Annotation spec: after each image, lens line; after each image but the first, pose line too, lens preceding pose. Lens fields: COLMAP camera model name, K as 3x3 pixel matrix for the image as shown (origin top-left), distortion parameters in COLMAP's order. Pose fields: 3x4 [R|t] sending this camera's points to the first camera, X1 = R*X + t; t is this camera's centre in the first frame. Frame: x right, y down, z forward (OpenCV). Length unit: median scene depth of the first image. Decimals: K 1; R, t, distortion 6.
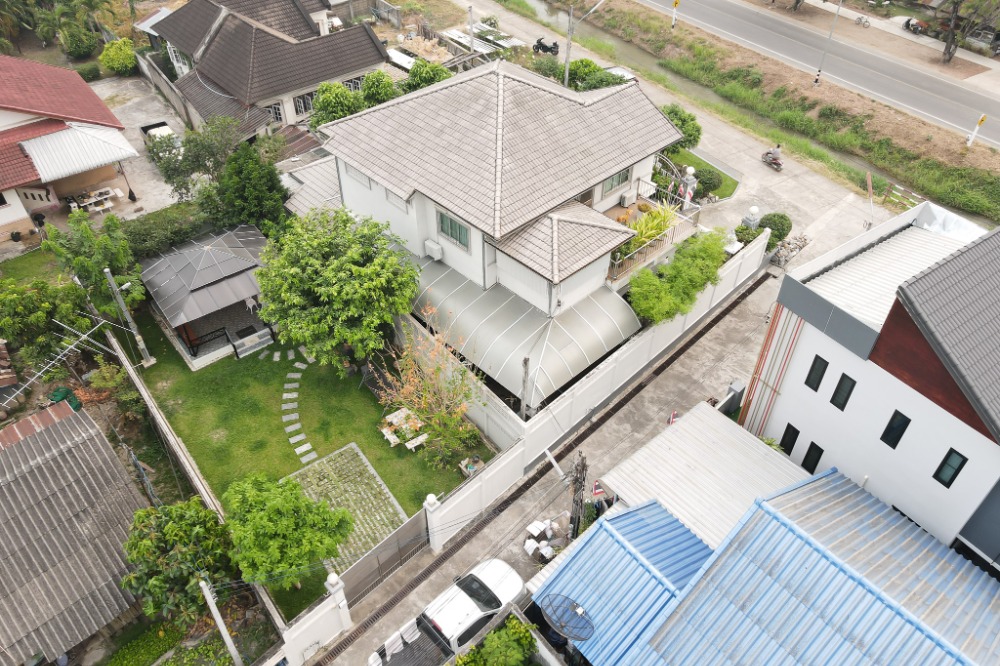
lens RADIAL K [[678.2, 0, 478.5], [0, 678.2, 330.8], [0, 0, 1]] dist [0.004305, 0.001021]
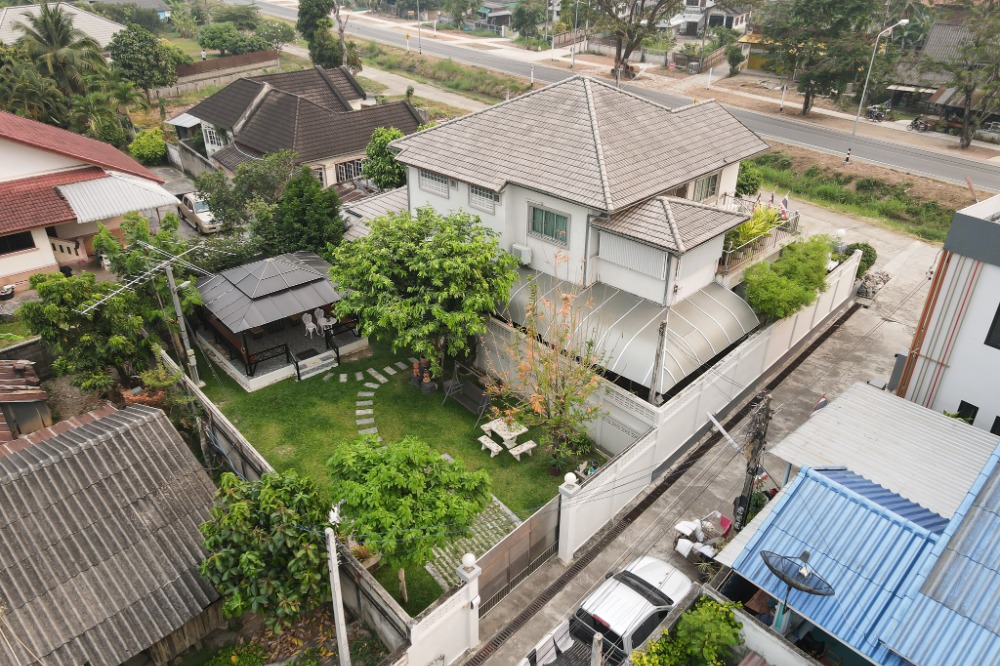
lens RADIAL K [[695.9, 0, 500.0], [0, 695.9, 333.0], [0, 0, 1]] dist [-0.005949, 0.028154]
pose [[0.999390, -0.014778, 0.031655, -0.152040], [0.020570, 0.981311, -0.191325, 0.198391], [-0.028236, 0.191859, 0.981016, 0.118174]]
